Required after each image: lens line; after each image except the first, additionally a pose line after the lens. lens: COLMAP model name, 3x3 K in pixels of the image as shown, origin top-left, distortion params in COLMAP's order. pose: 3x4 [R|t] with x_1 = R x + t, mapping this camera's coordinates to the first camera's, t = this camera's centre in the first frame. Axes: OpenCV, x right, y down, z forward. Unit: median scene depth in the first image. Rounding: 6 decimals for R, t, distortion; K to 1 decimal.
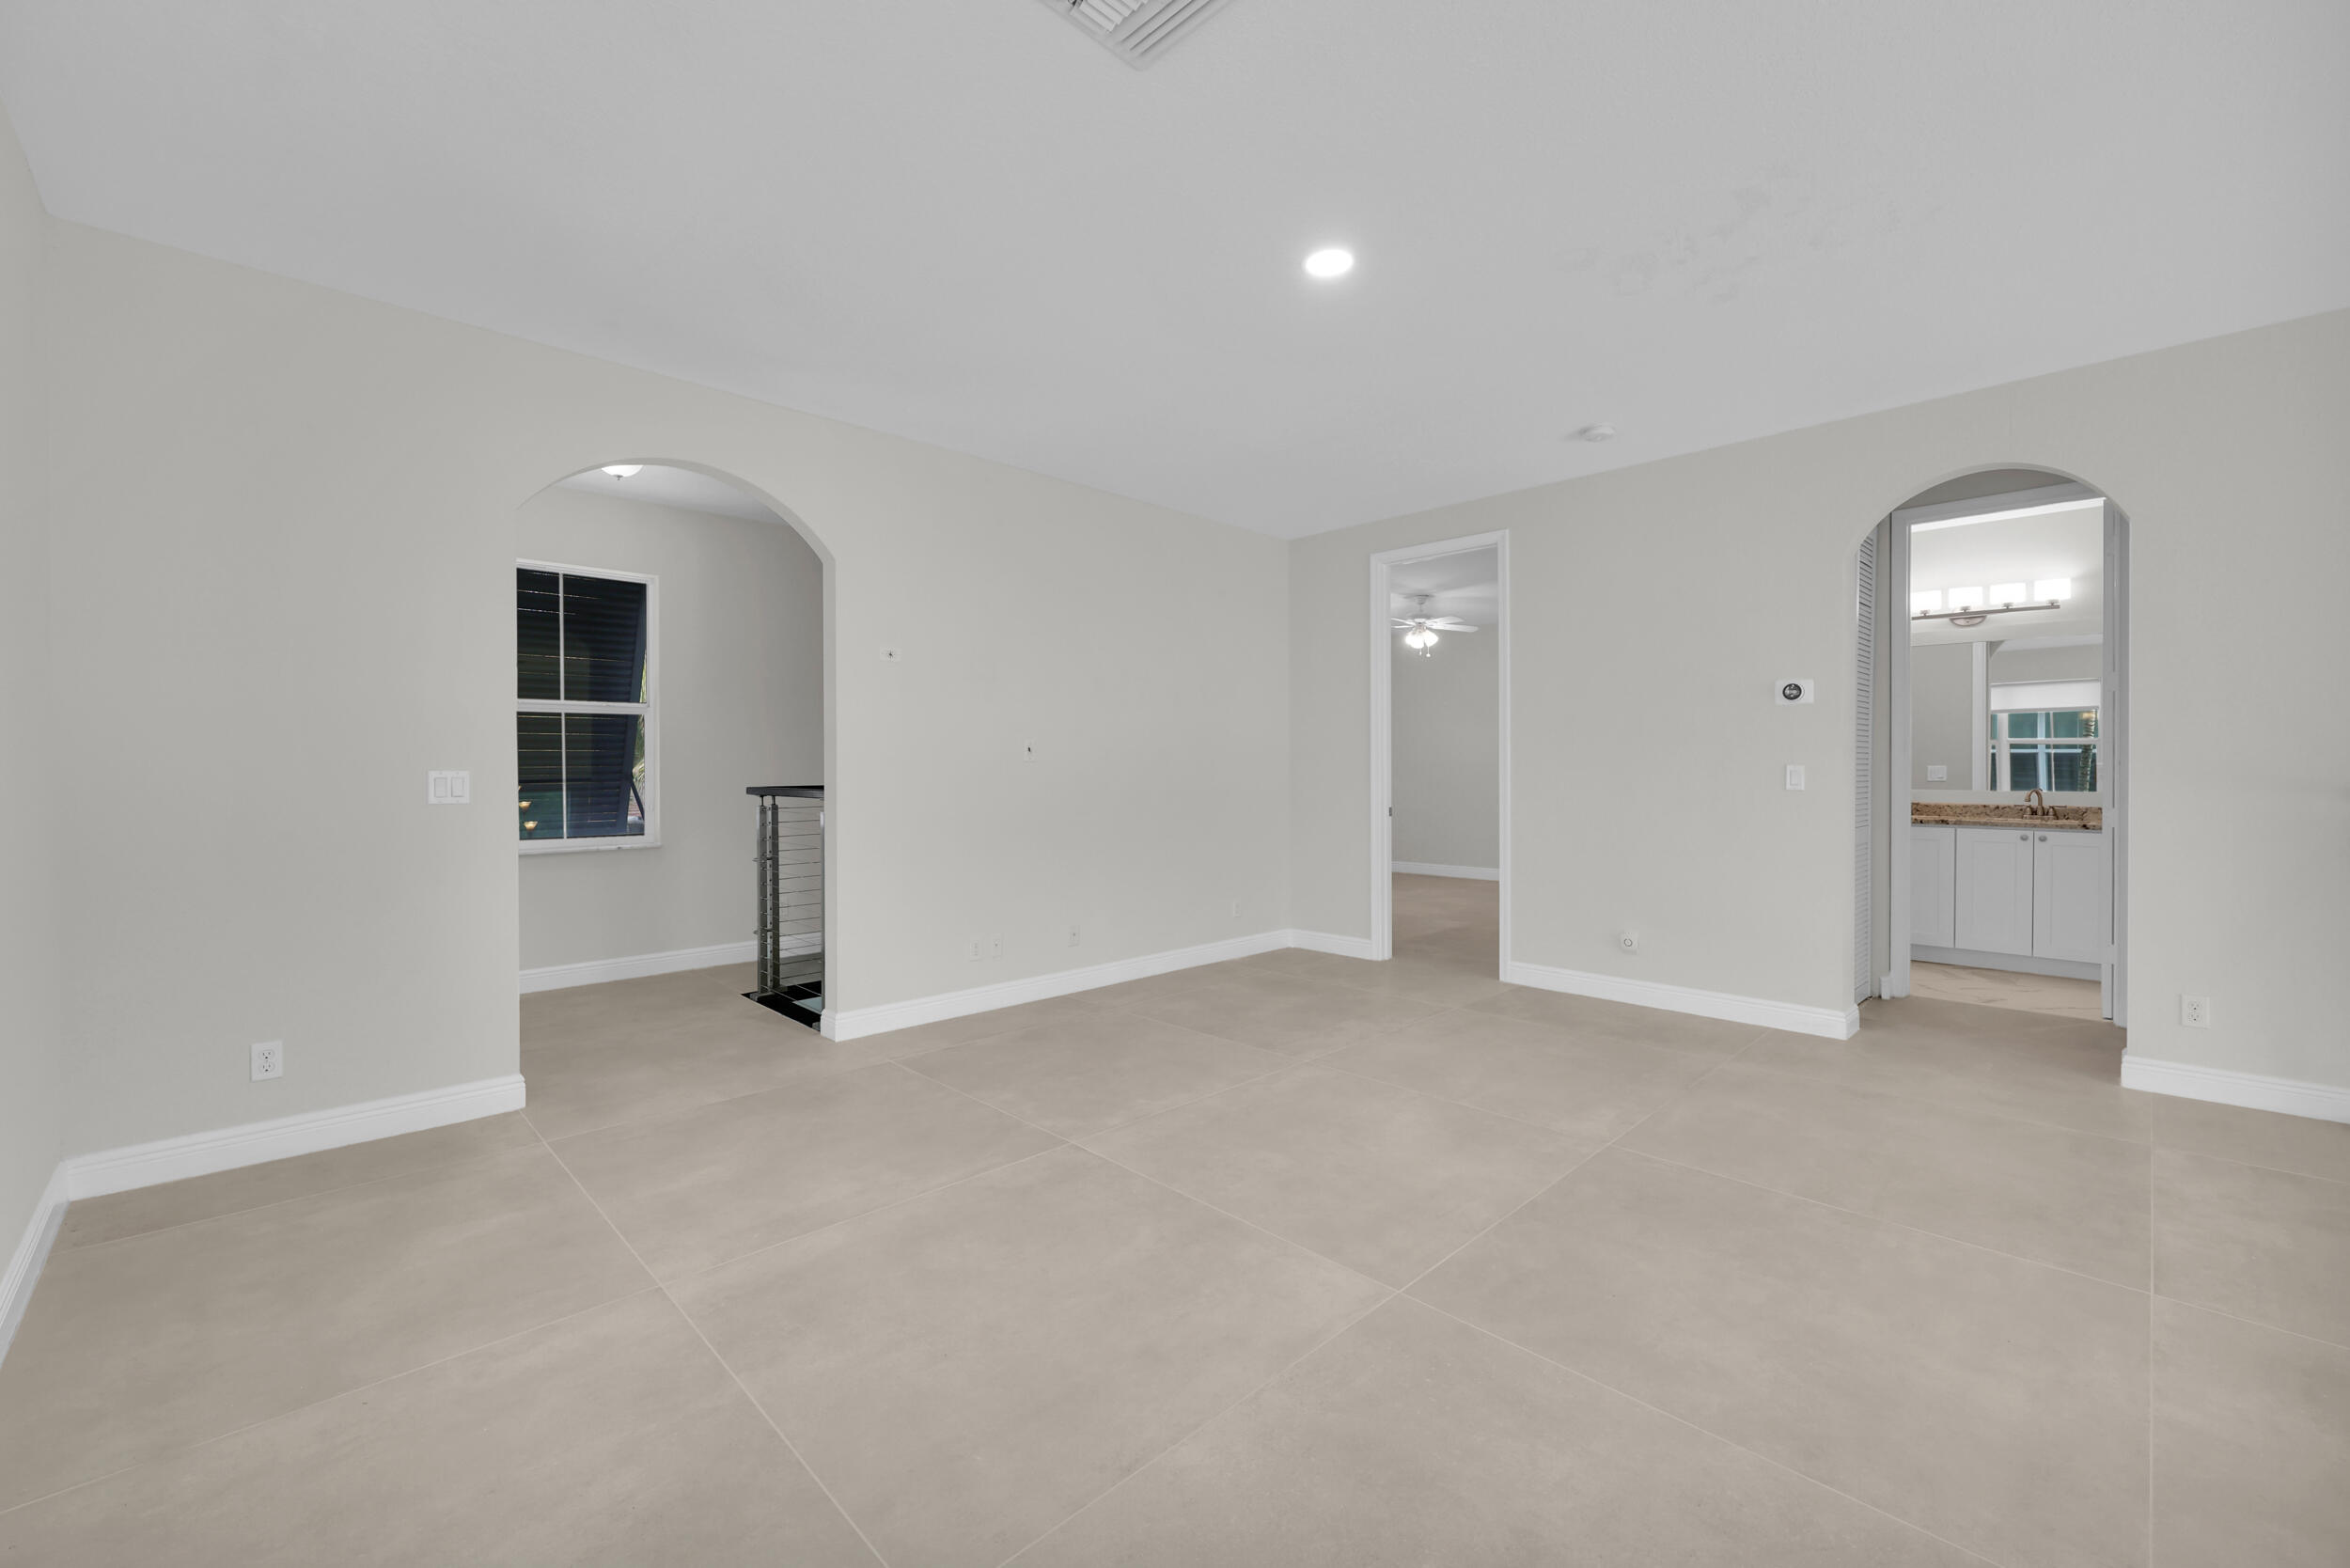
lens RADIAL K [[940.9, 0, 1165.2], [0, 940.9, 780.7], [0, 0, 1]] dist [-0.001305, -0.000234]
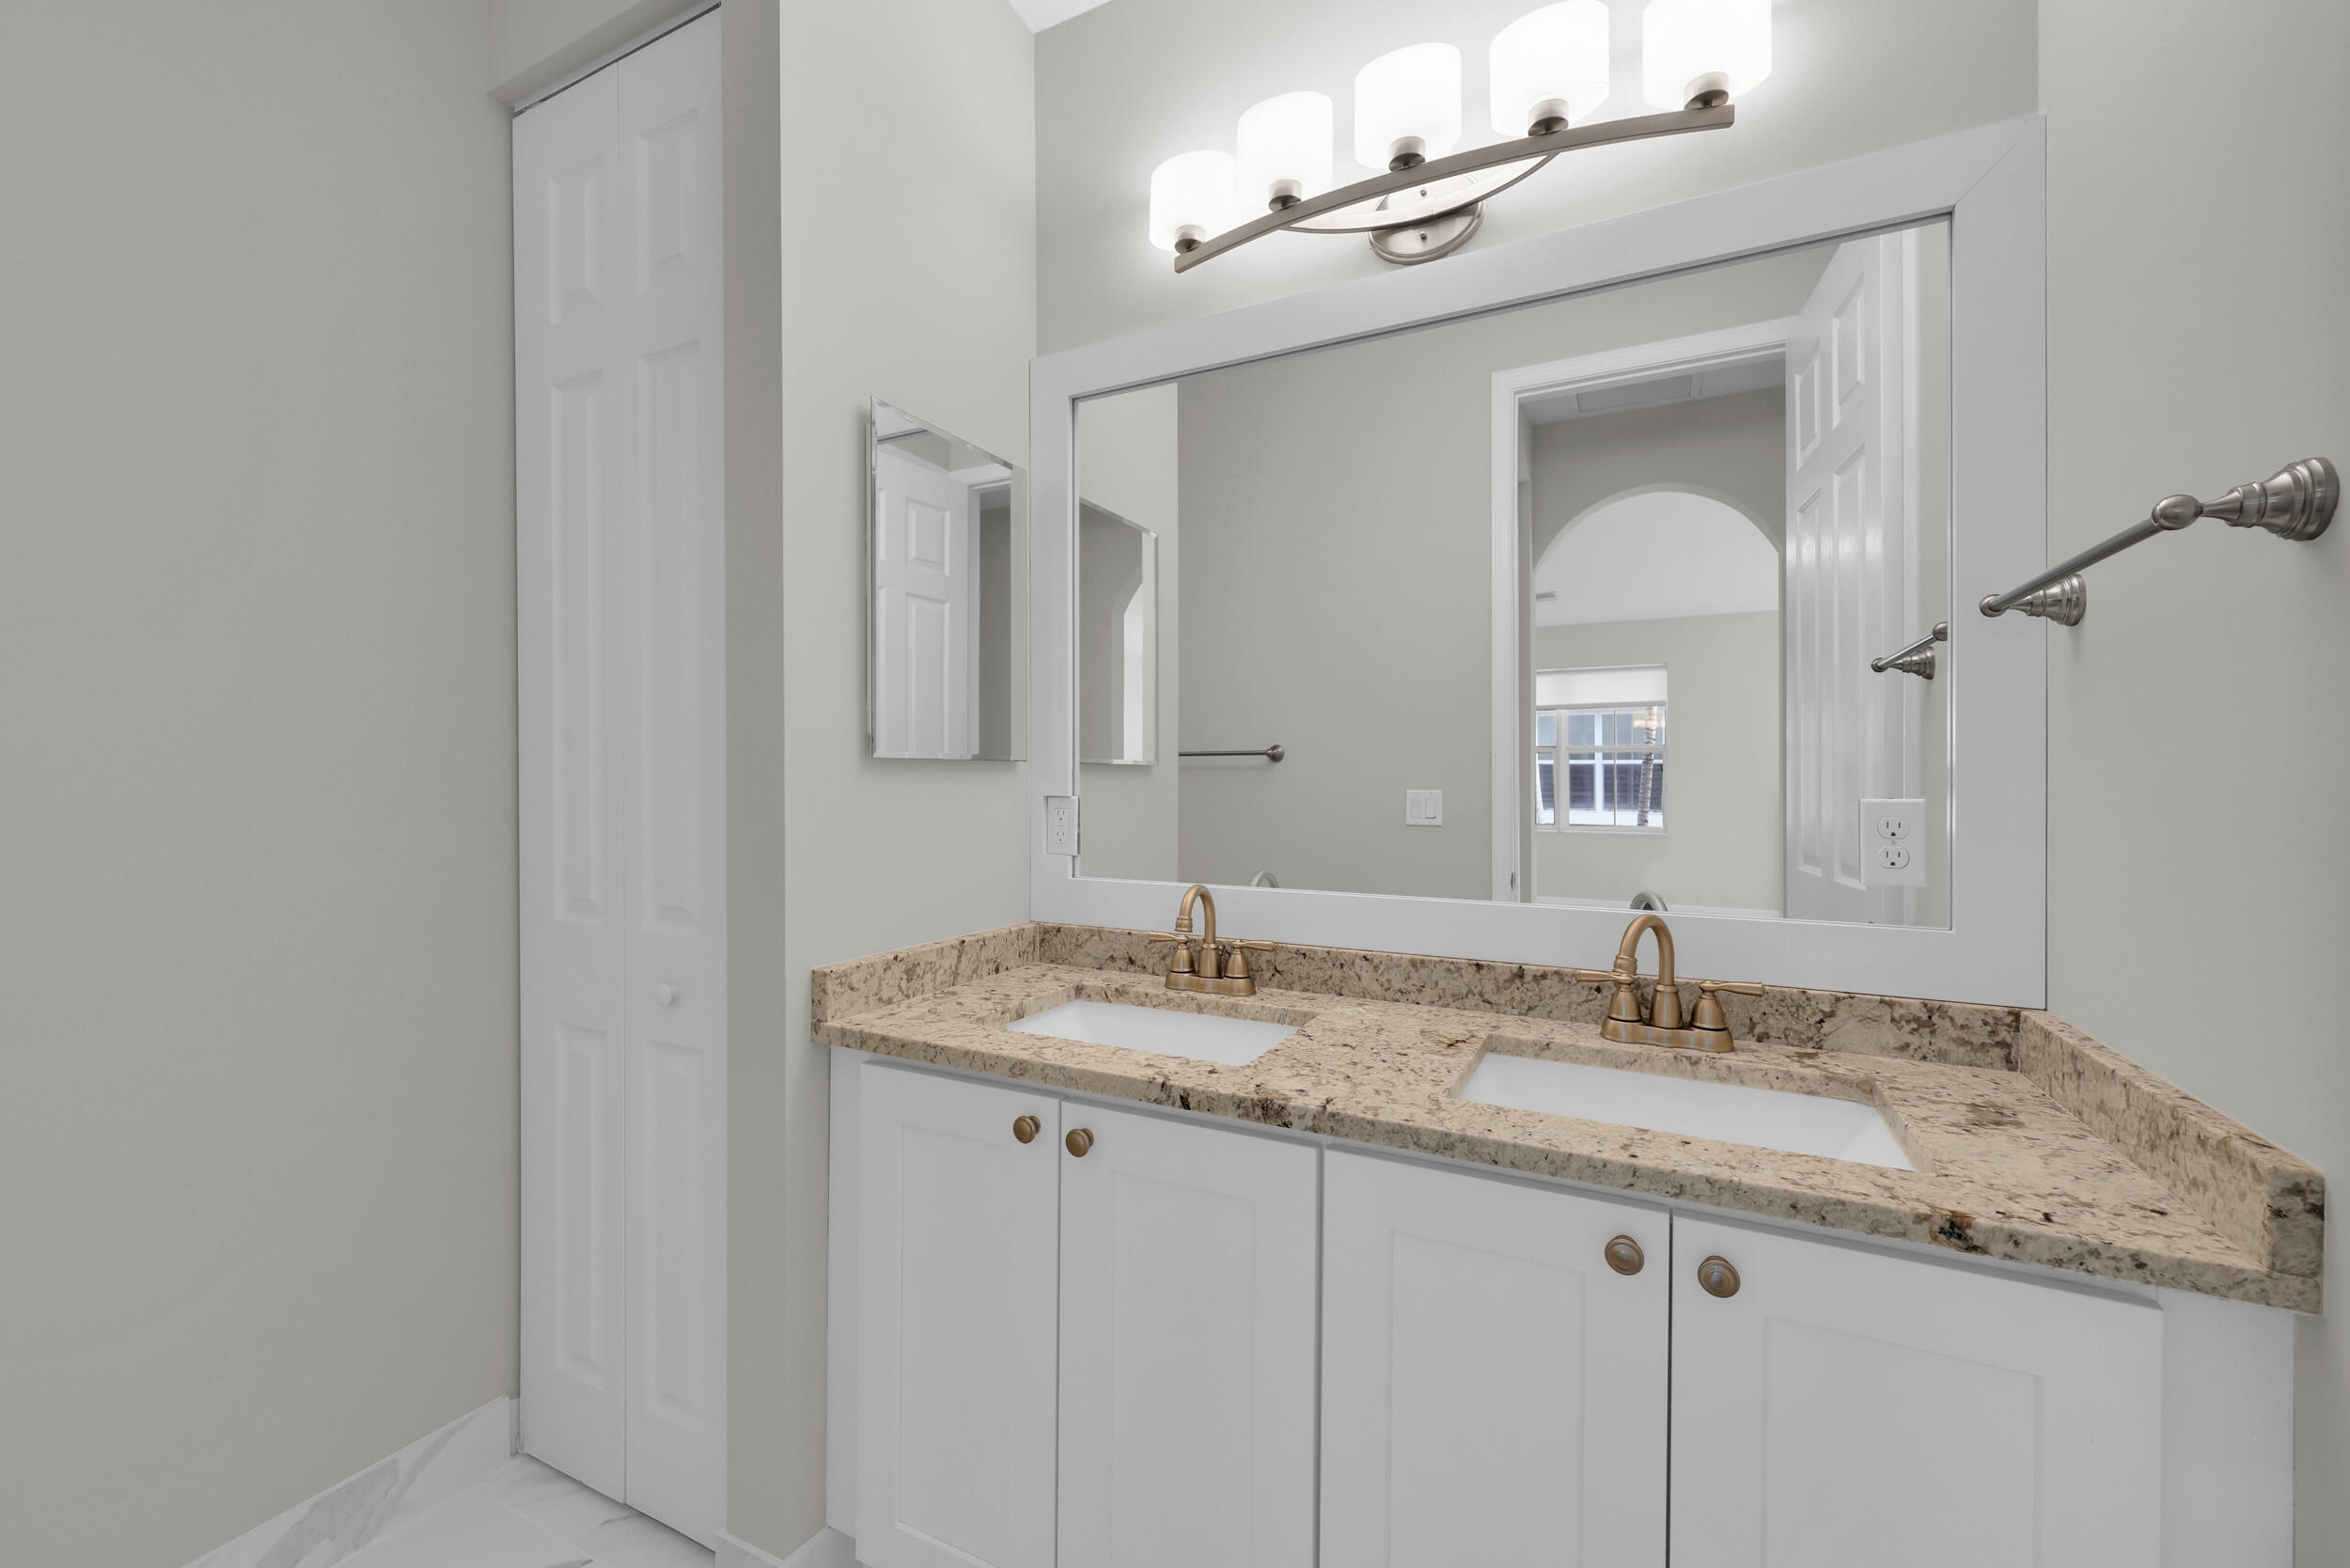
lens RADIAL K [[940.9, 0, 1173.3], [0, 940.9, 783.7], [0, 0, 1]] dist [-0.001305, -0.000234]
pose [[0.945005, -0.000030, 0.327056, 0.696168], [0.001004, 0.999996, -0.002808, -0.019894], [-0.327054, 0.002982, 0.945001, 0.771090]]
